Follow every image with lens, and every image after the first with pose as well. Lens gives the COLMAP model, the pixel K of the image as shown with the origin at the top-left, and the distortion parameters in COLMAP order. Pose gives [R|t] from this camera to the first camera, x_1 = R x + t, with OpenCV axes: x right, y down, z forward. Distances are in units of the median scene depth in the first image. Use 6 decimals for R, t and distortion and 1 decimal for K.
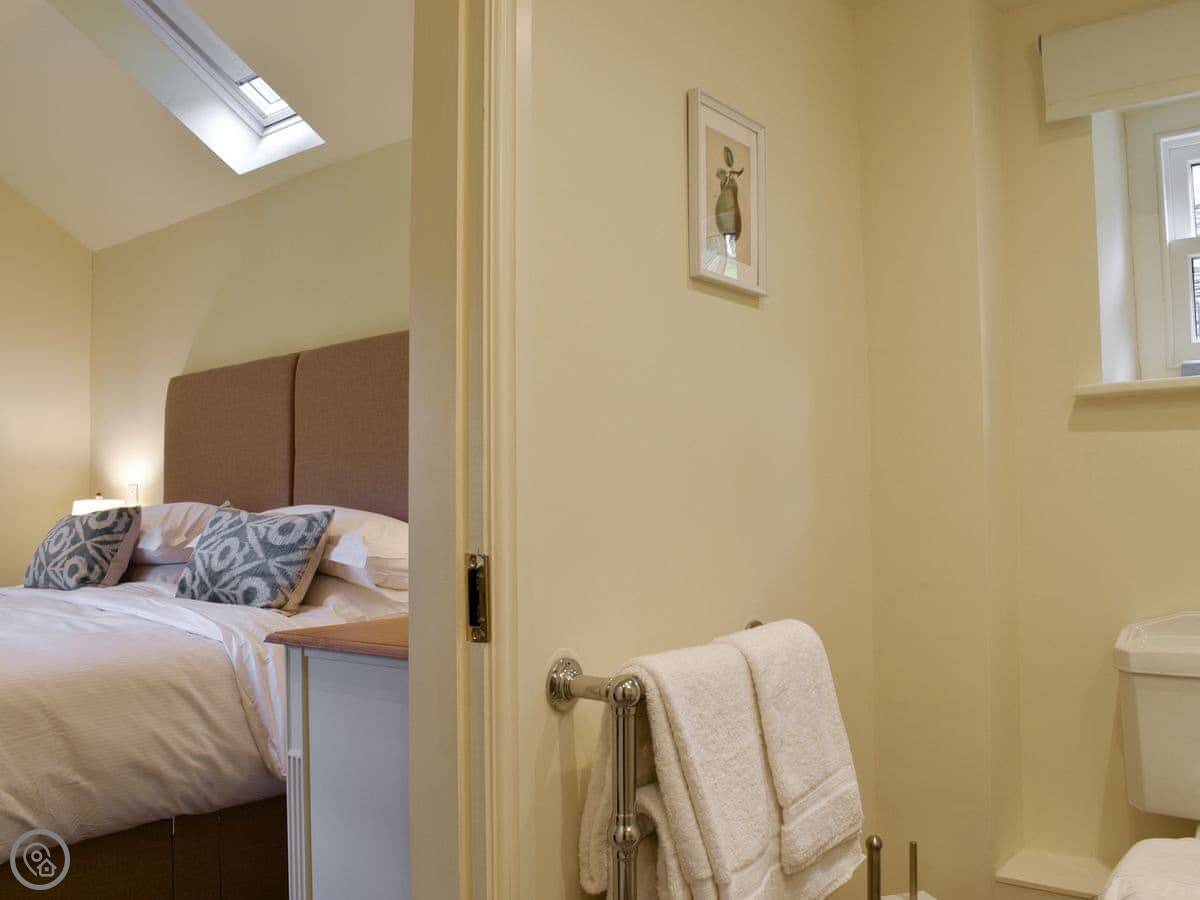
lens RADIAL K [[1092.6, 0, 602.8], [0, 1092.6, 455.3], [0, 0, 1]] dist [-0.081225, 0.000000]
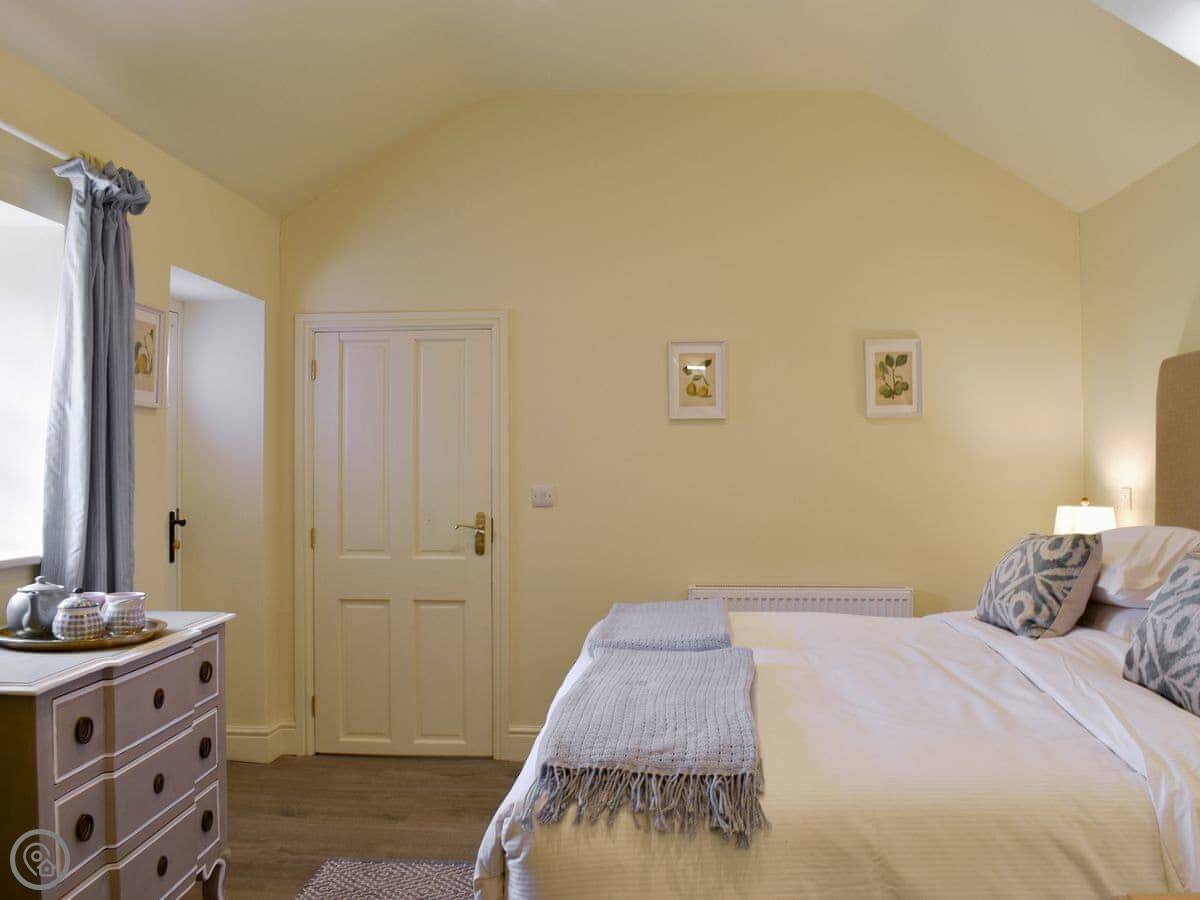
lens RADIAL K [[1092.6, 0, 598.6], [0, 1092.6, 447.7], [0, 0, 1]] dist [-0.081225, 0.000000]
pose [[0.593595, -0.000433, -0.804764, -0.015571], [0.026339, 0.999475, 0.018889, -0.041259], [0.804333, -0.032409, 0.593294, 0.243630]]
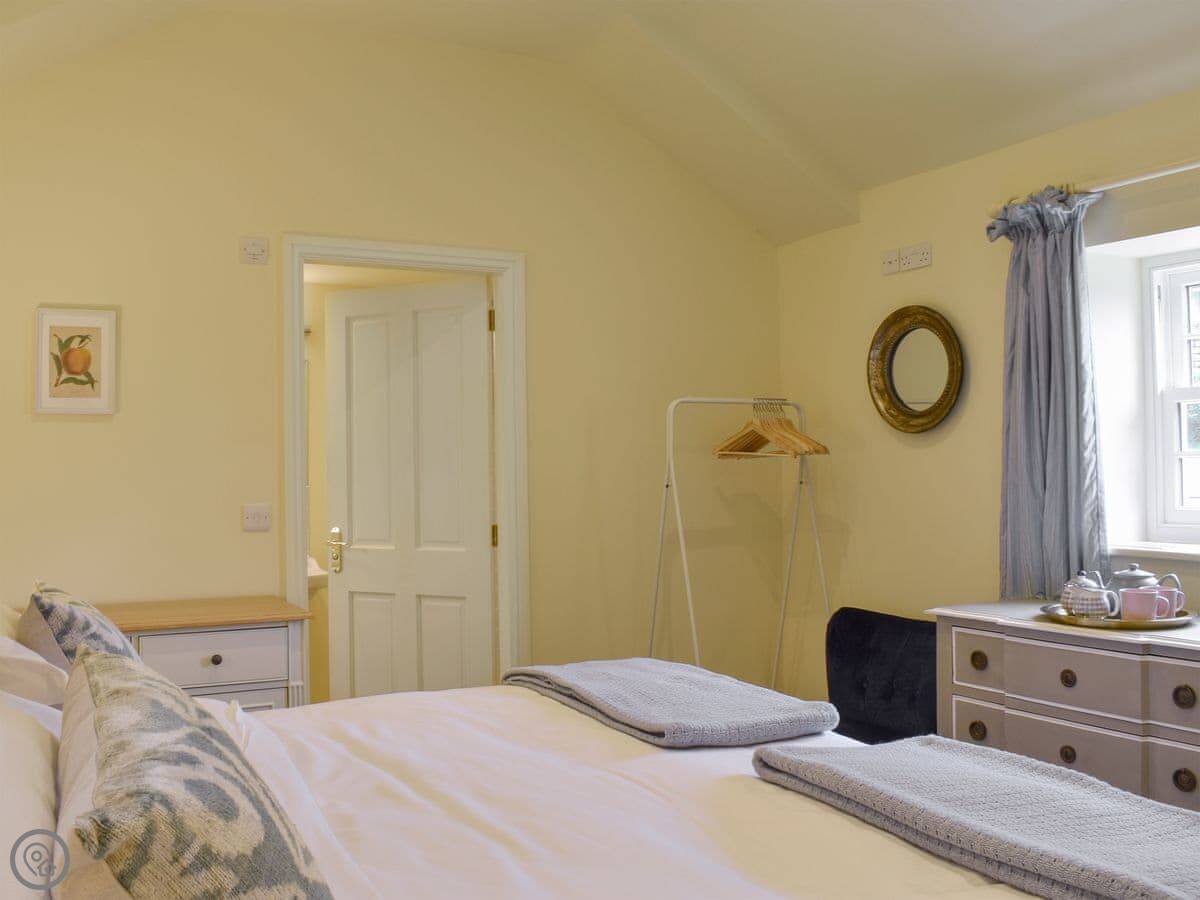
lens RADIAL K [[1092.6, 0, 596.4], [0, 1092.6, 444.7], [0, 0, 1]] dist [-0.081225, 0.000000]
pose [[-0.920985, 0.024731, 0.388811, -0.720759], [0.001421, 0.998190, -0.060125, 0.002107], [-0.389594, -0.054822, -0.919353, 1.258574]]
